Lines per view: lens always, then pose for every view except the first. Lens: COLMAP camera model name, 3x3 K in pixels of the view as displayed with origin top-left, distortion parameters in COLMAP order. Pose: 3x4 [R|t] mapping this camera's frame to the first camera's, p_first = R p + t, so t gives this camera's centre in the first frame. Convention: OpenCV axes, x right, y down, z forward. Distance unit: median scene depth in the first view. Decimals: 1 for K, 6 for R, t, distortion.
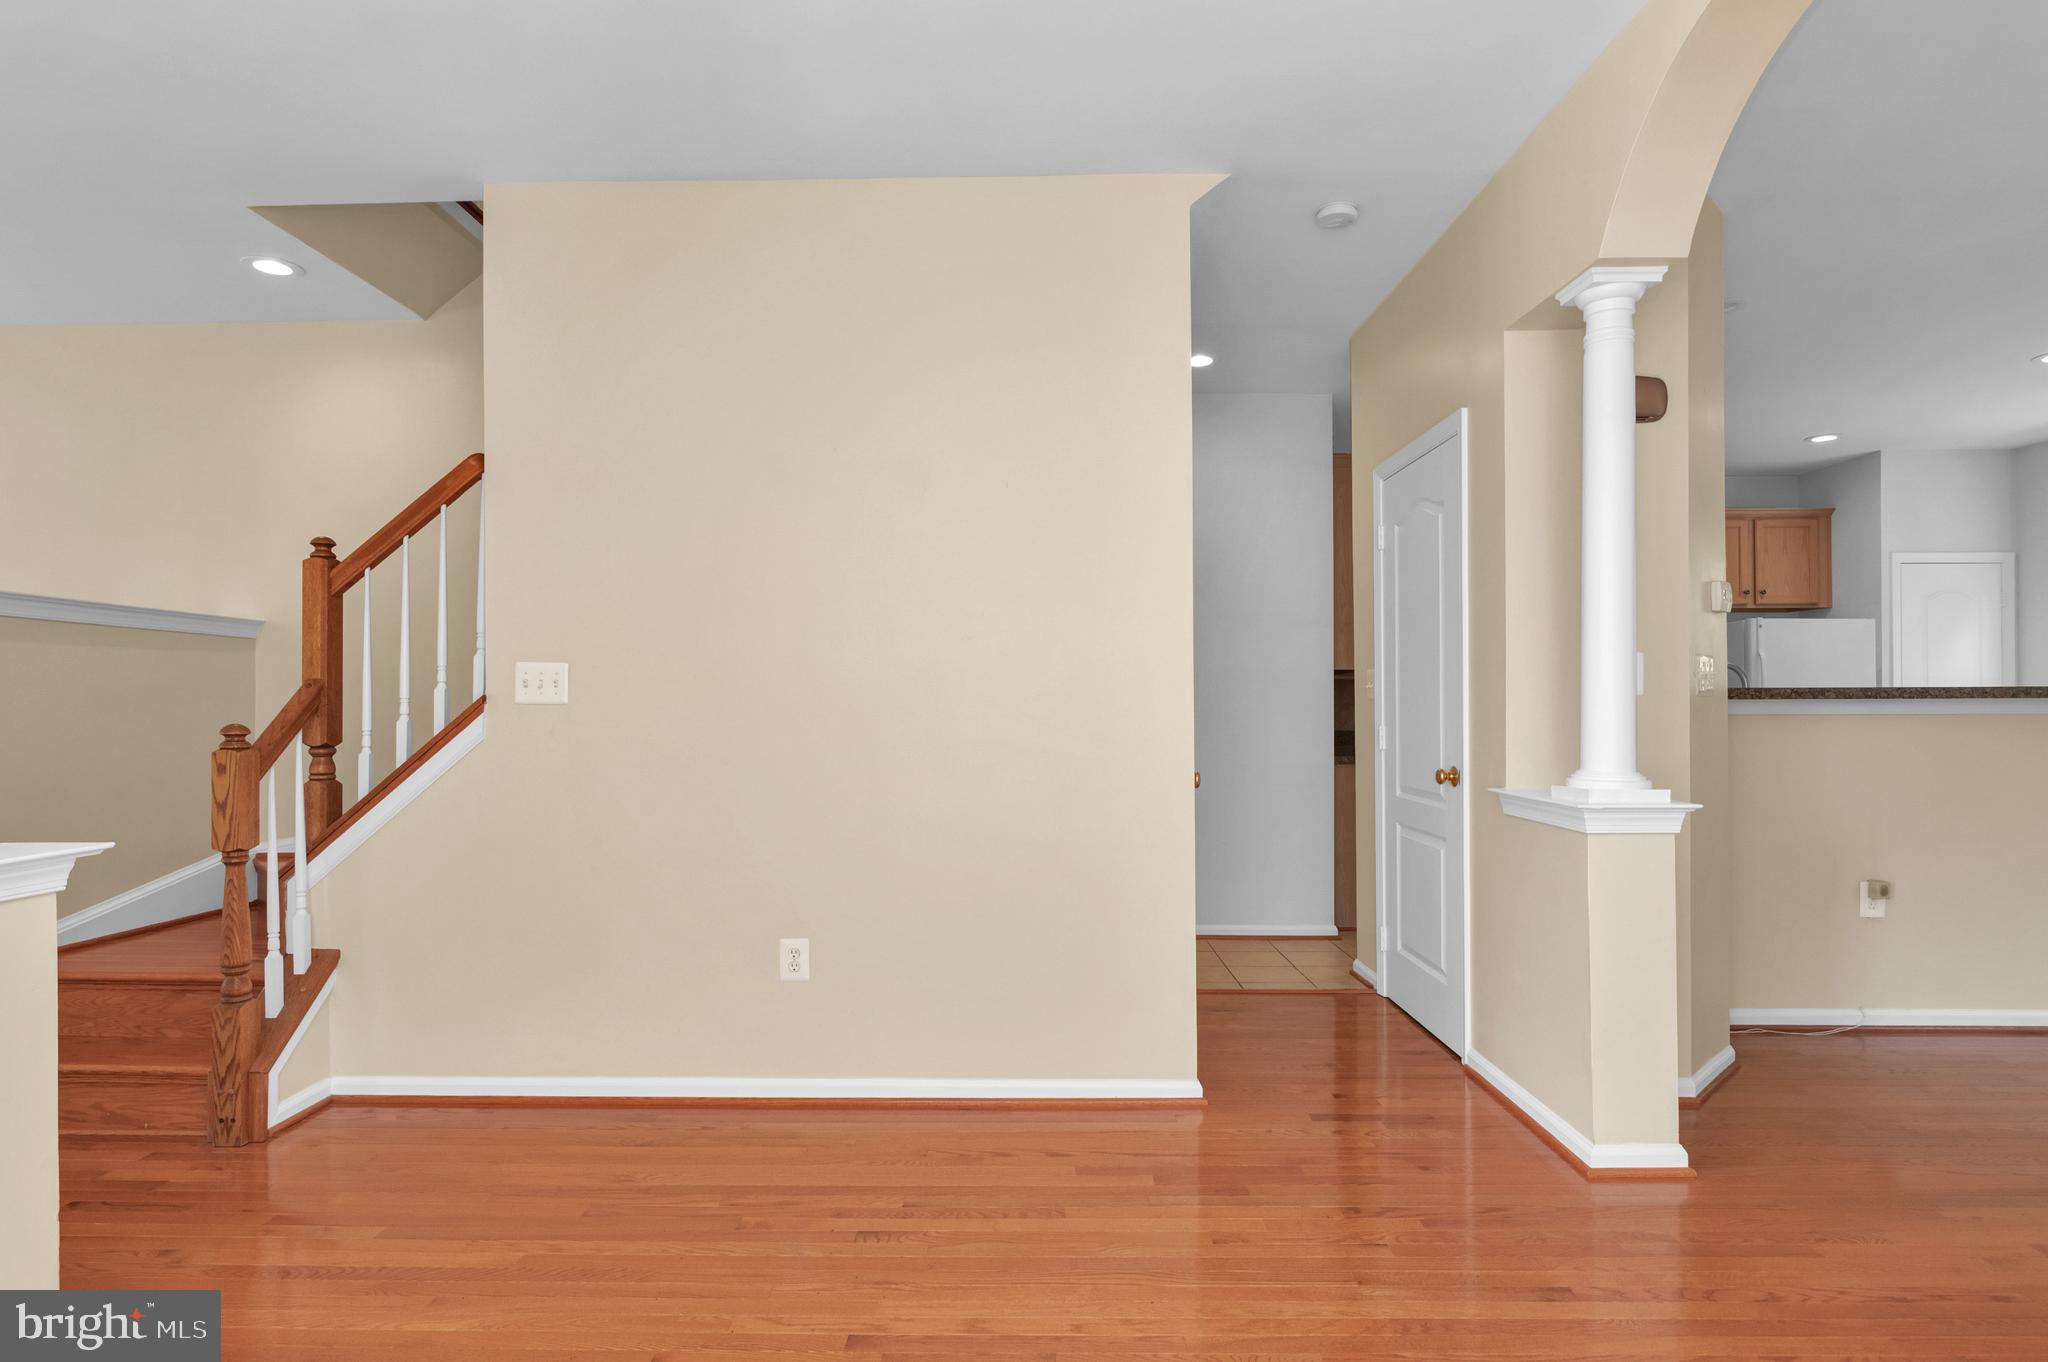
lens RADIAL K [[1125.8, 0, 1038.8], [0, 1125.8, 672.3], [0, 0, 1]] dist [-0.006410, 0.000739]
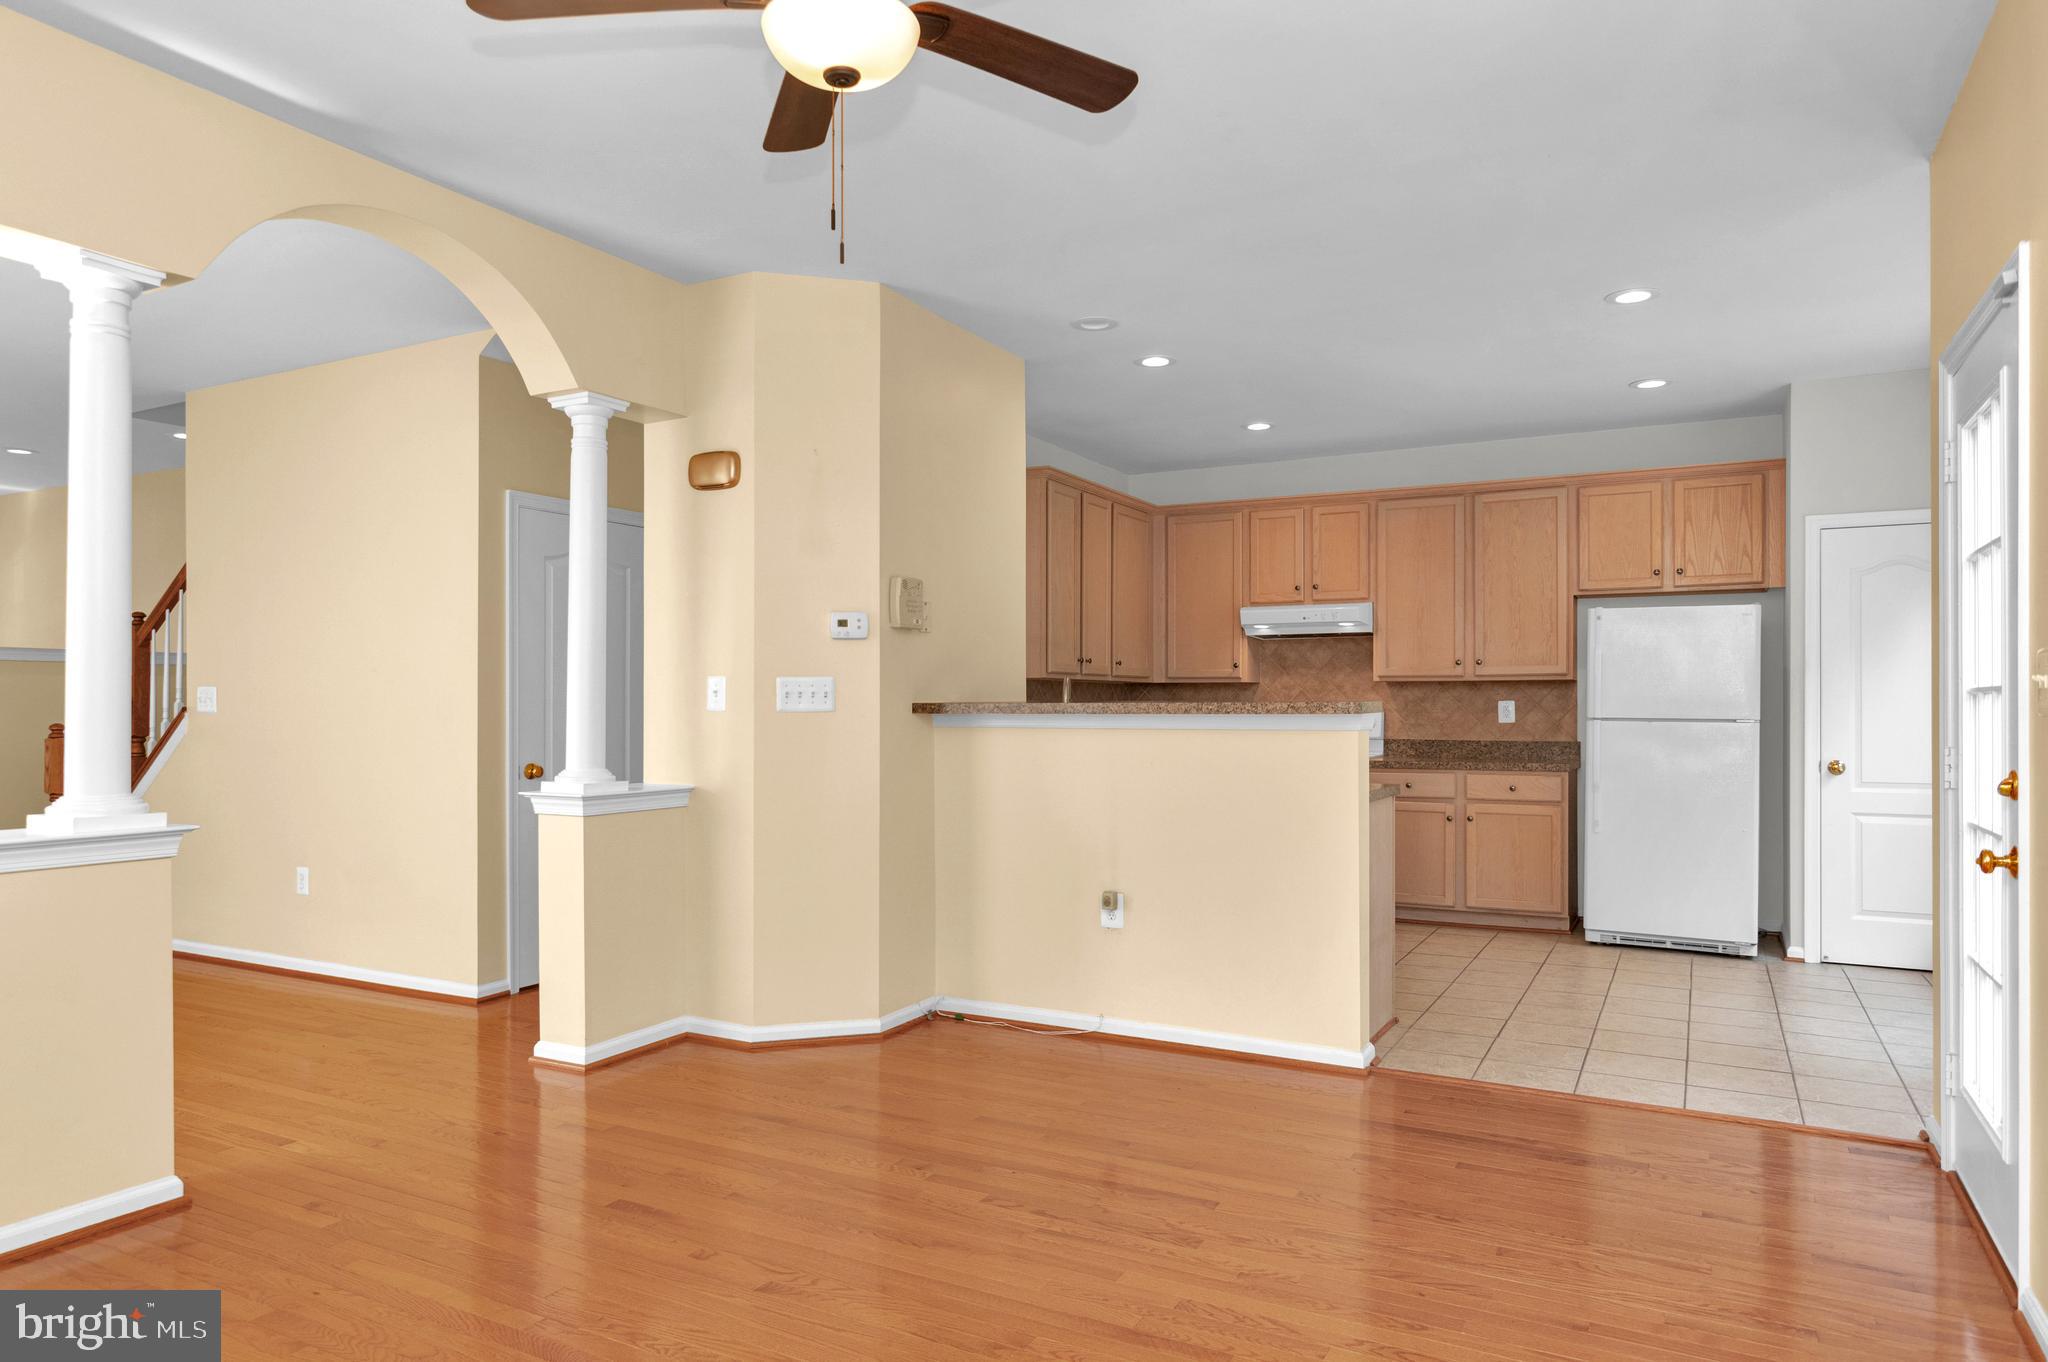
lens RADIAL K [[1225.3, 0, 983.6], [0, 1225.3, 697.1], [0, 0, 1]] dist [-0.006384, 0.003538]
pose [[0.881191, -0.004949, -0.472735, 1.159453], [0.014317, 0.999766, 0.016221, -0.006065], [0.472544, -0.021062, 0.881055, -0.012785]]
